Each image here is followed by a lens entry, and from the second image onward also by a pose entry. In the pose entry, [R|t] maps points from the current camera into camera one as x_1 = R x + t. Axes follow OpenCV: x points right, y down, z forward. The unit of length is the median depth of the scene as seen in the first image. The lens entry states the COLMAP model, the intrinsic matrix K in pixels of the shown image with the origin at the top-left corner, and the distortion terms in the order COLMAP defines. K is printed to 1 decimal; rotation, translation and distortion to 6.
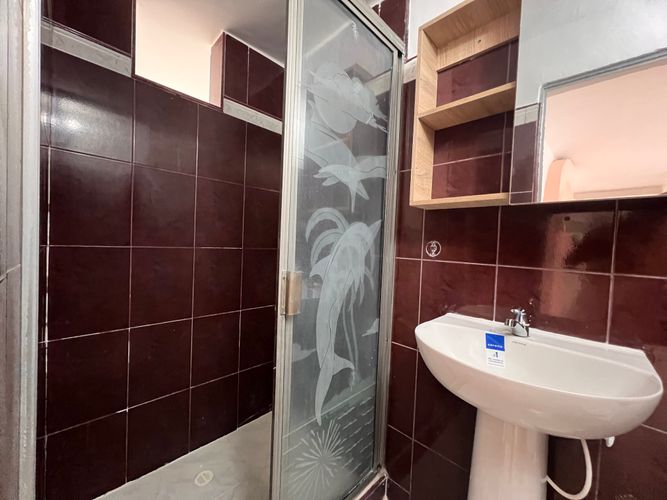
lens RADIAL K [[267.0, 0, 333.9], [0, 267.0, 250.5], [0, 0, 1]] dist [-0.002892, -0.000428]
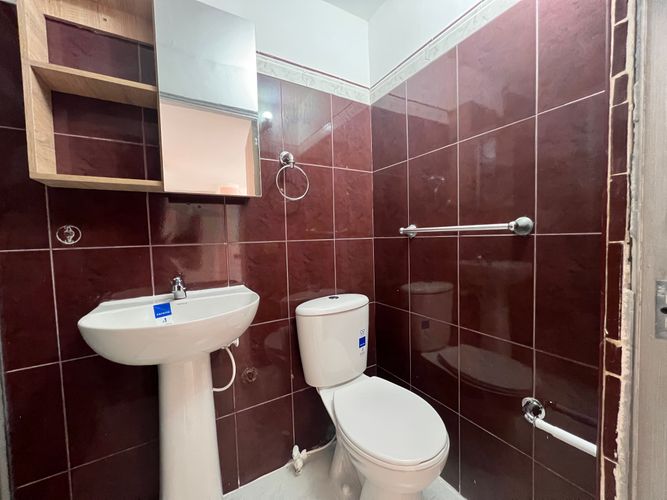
lens RADIAL K [[267.0, 0, 334.4], [0, 267.0, 250.8], [0, 0, 1]] dist [-0.002892, -0.000428]
pose [[0.263323, -0.088946, 0.960598, -0.235508], [0.067851, 0.994982, 0.073530, 0.042336], [-0.962319, 0.045816, 0.268037, -0.032613]]
